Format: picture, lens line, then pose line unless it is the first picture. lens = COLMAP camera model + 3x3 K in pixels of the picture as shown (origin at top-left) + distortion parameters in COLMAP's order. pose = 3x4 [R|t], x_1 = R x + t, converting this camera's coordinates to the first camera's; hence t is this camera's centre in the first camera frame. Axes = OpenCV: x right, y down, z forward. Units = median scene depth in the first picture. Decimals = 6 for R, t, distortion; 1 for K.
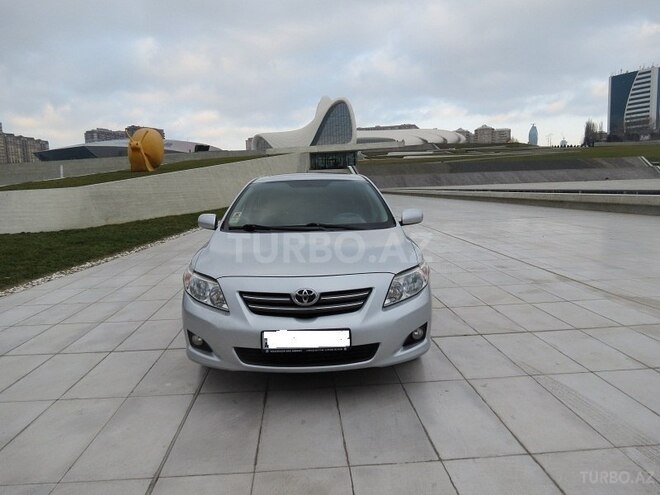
lens RADIAL K [[463.4, 0, 330.0], [0, 463.4, 247.5], [0, 0, 1]] dist [-0.021738, 0.002710]
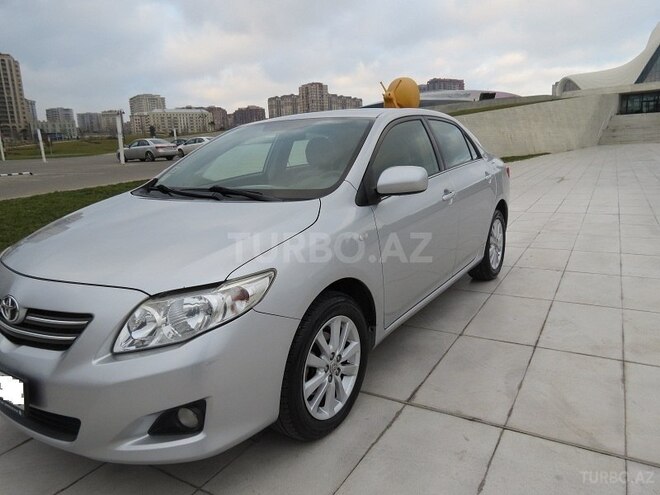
lens RADIAL K [[468.7, 0, 328.2], [0, 468.7, 239.6], [0, 0, 1]] dist [-0.021593, 0.004523]
pose [[0.818560, 0.102055, -0.565282, 0.411785], [-0.054759, 0.993473, 0.100066, -0.045766], [0.571805, -0.050956, 0.818806, 0.484914]]
